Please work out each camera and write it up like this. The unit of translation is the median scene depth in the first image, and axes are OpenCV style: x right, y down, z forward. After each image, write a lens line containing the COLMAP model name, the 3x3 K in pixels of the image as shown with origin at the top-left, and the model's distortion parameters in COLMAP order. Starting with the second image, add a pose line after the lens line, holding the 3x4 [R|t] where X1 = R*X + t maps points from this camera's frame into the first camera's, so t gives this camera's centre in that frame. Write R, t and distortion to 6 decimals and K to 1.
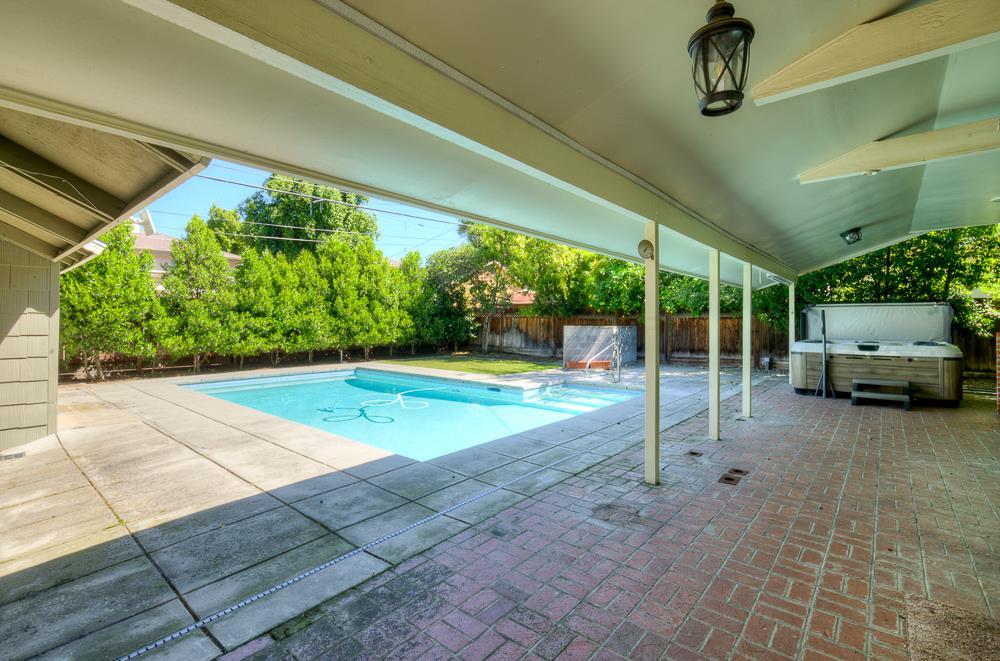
lens RADIAL K [[451.5, 0, 499.2], [0, 451.5, 326.6], [0, 0, 1]] dist [-0.010199, 0.003168]
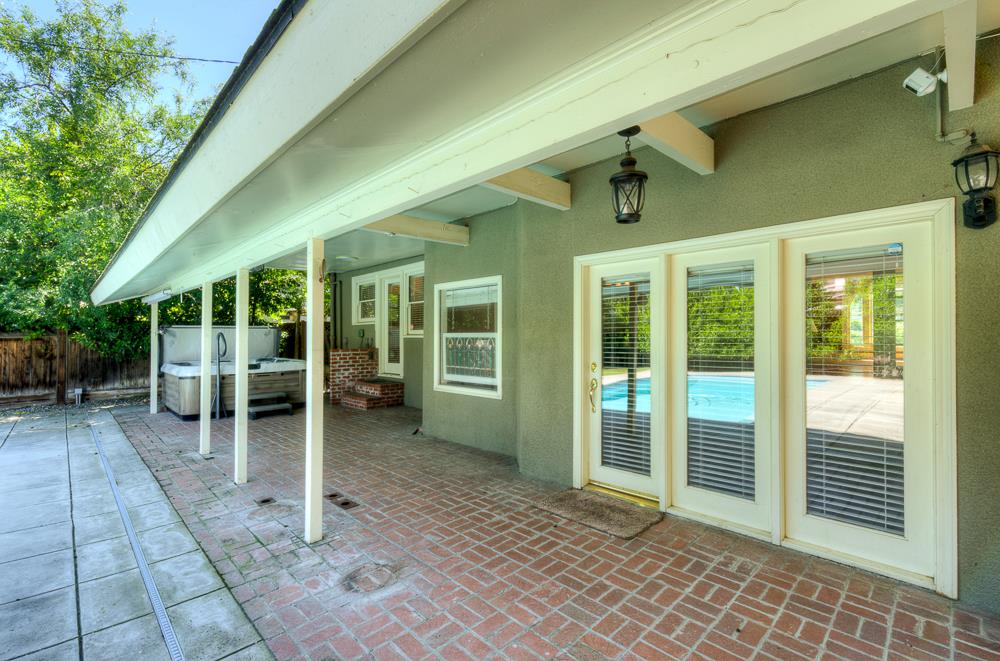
lens RADIAL K [[451.5, 0, 505.3], [0, 451.5, 329.4], [0, 0, 1]] dist [-0.010199, 0.003168]
pose [[0.074961, 0.006568, 0.997165, -0.536120], [0.023124, 0.999698, -0.008323, -0.046916], [-0.996918, 0.023682, 0.074787, 0.598753]]
